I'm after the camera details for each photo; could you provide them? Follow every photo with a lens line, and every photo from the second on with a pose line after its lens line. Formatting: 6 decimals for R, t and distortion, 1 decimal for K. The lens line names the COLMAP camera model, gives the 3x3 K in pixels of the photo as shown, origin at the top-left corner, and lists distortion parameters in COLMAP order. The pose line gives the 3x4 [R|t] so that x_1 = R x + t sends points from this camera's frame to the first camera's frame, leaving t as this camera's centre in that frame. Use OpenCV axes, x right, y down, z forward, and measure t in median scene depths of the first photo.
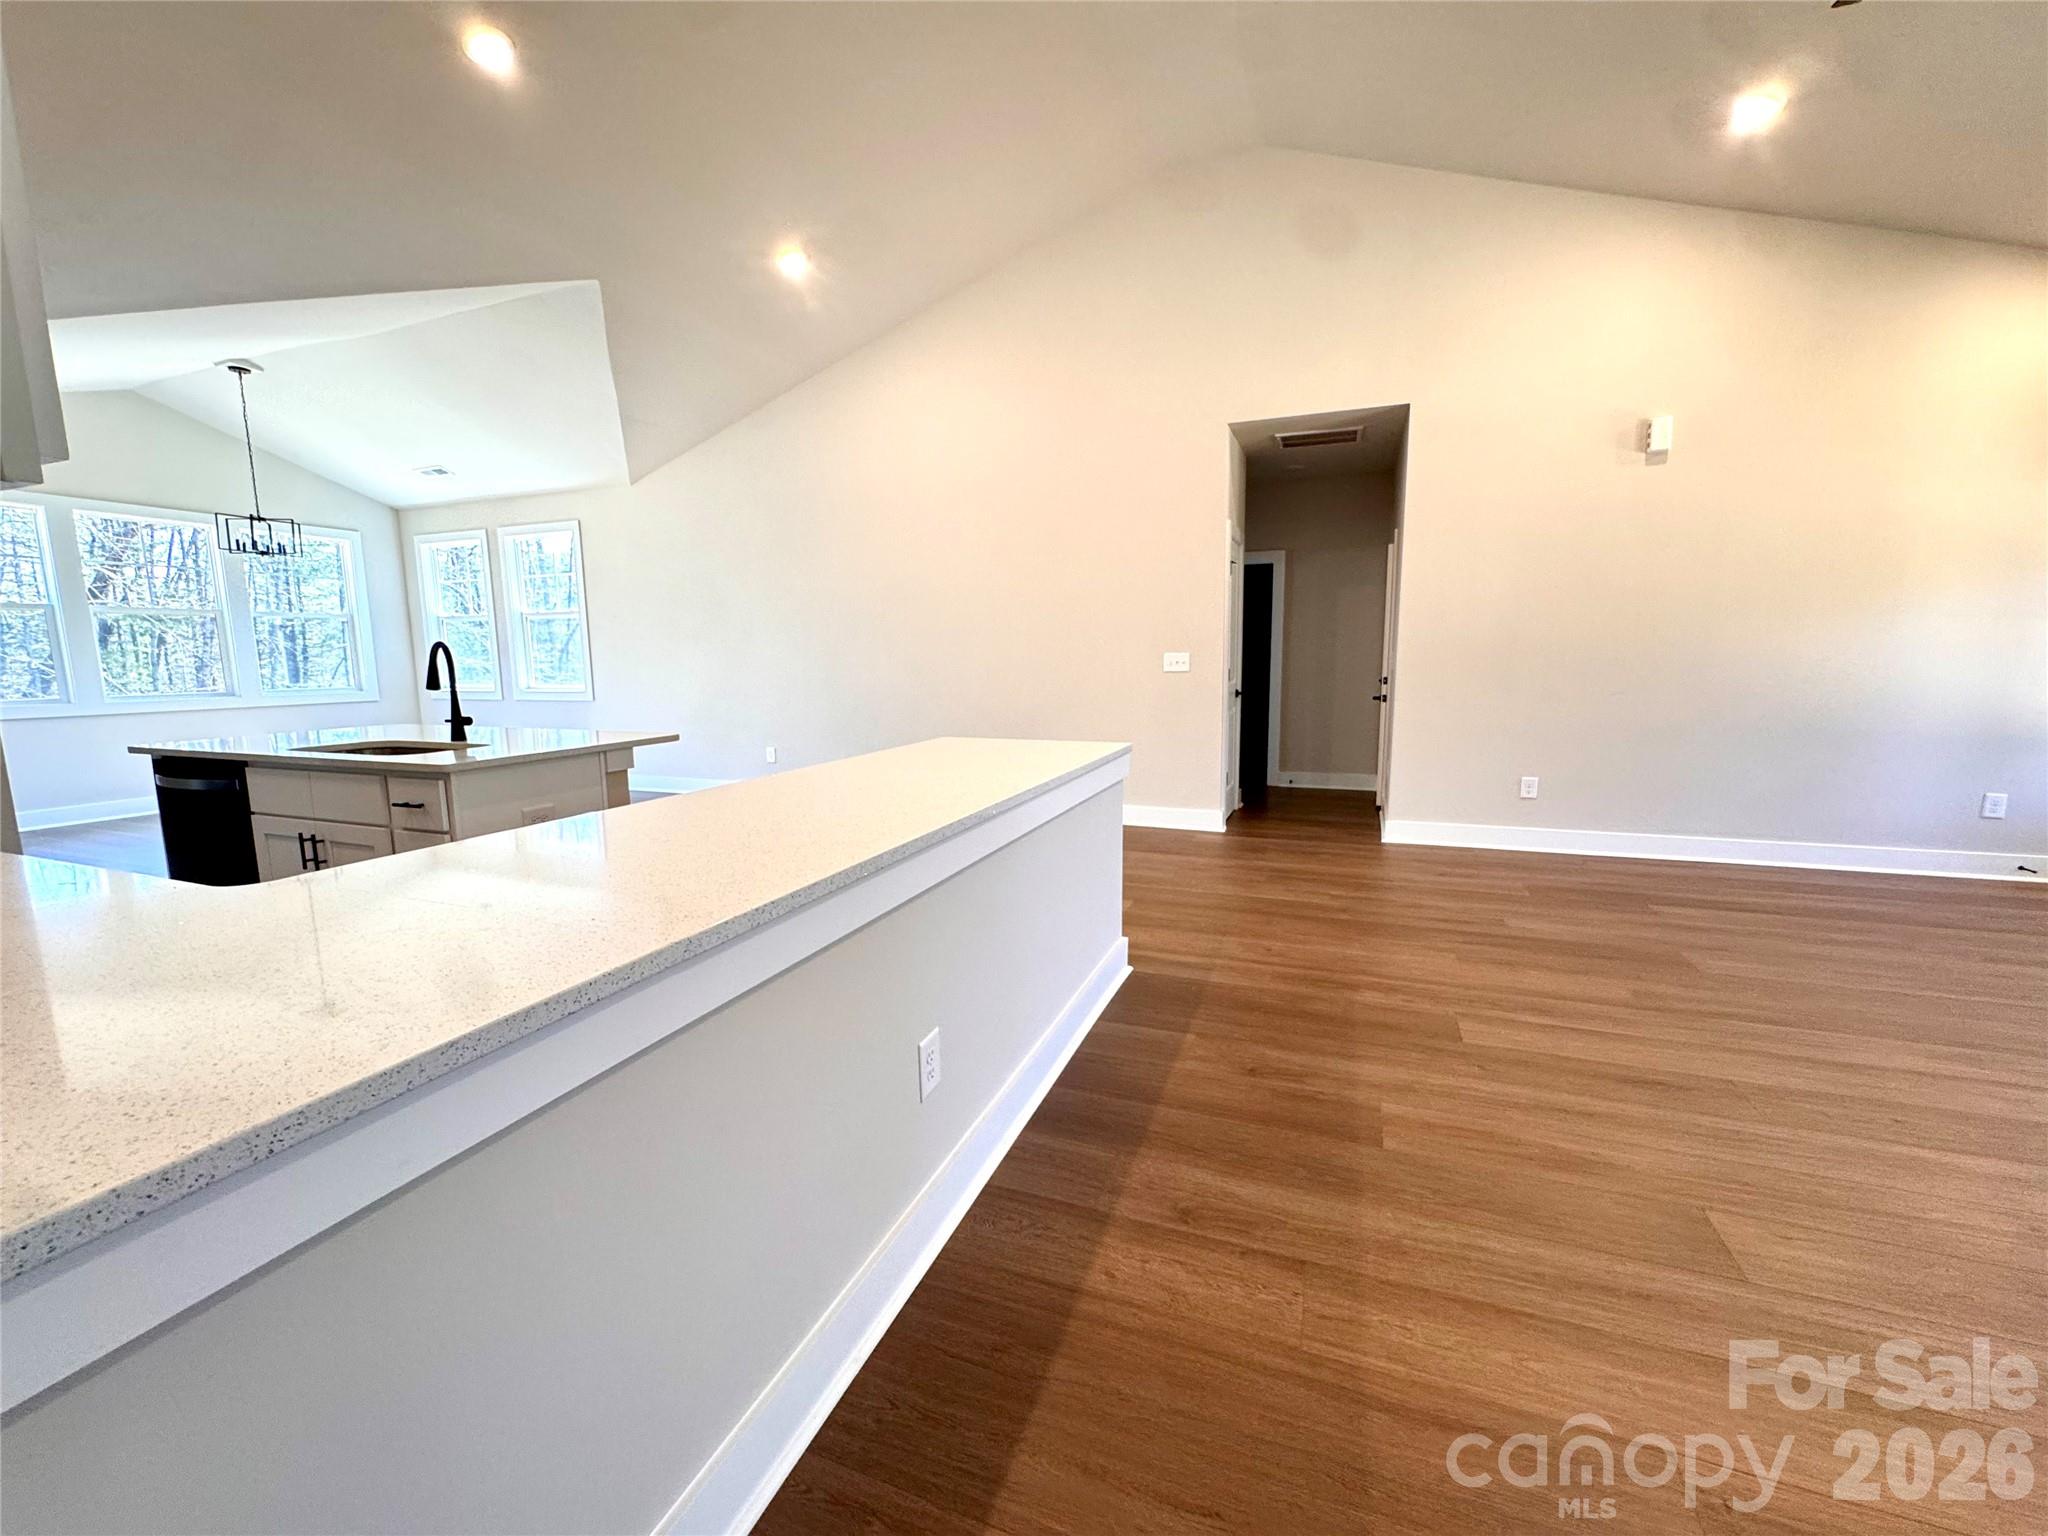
lens RADIAL K [[820.1, 0, 1024.0], [0, 820.1, 768.0], [0, 0, 1]] dist [-0.001109, 0.000016]
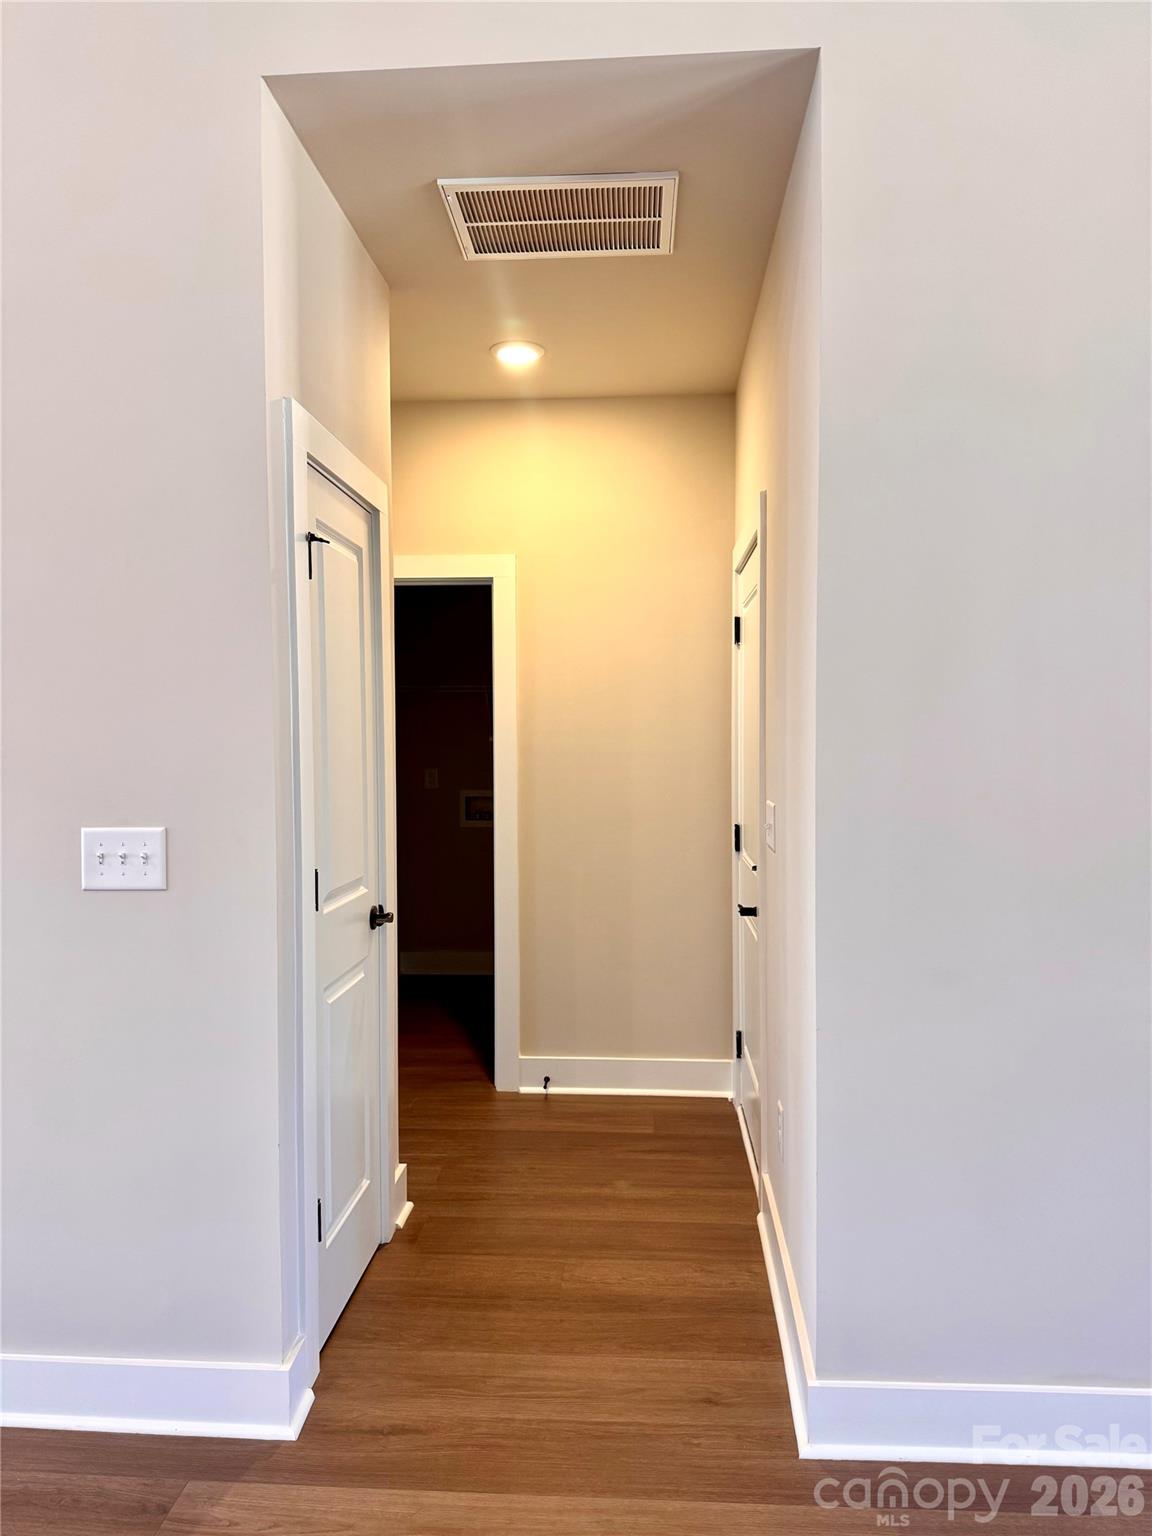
lens RADIAL K [[1082.2, 0, 576.0], [0, 1082.2, 768.0], [0, 0, 1]] dist [0.000453, 0.000032]
pose [[0.952367, -0.000686, 0.304953, 0.220360], [0.034202, 0.993928, -0.104579, -0.114684], [-0.303030, 0.110027, 0.946608, 0.578018]]
